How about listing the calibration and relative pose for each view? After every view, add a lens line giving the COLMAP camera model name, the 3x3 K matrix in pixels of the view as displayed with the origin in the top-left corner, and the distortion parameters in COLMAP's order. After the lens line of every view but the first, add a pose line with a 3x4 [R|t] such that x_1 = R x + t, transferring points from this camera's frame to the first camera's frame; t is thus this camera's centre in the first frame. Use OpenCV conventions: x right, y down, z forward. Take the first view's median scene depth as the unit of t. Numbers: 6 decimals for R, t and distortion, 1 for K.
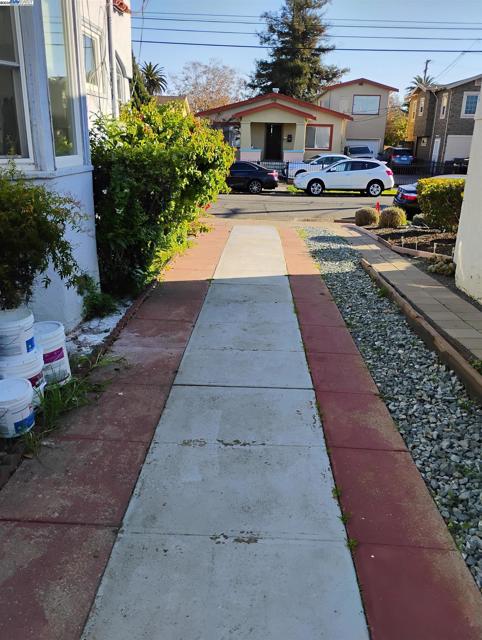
lens RADIAL K [[532.4, 0, 243.4], [0, 532.4, 319.2], [0, 0, 1]] dist [0.063888, -0.079923]
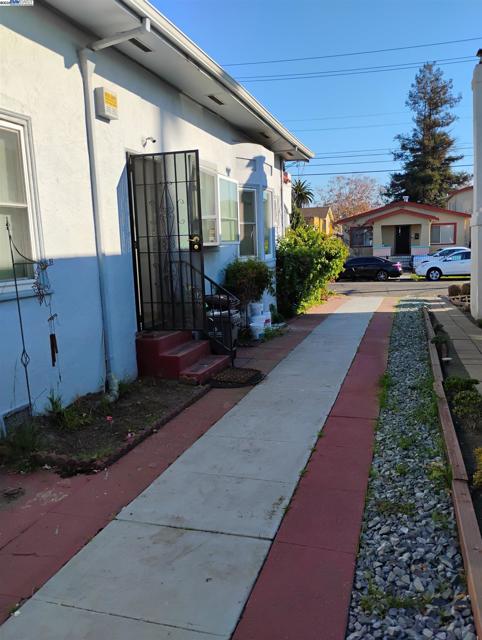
lens RADIAL K [[532.4, 0, 240.8], [0, 532.4, 322.1], [0, 0, 1]] dist [0.063888, -0.079923]
pose [[0.962729, -0.014989, -0.270051, 0.030972], [-0.032369, 0.984902, -0.170060, 0.063126], [0.268523, 0.172463, 0.947709, -0.193821]]
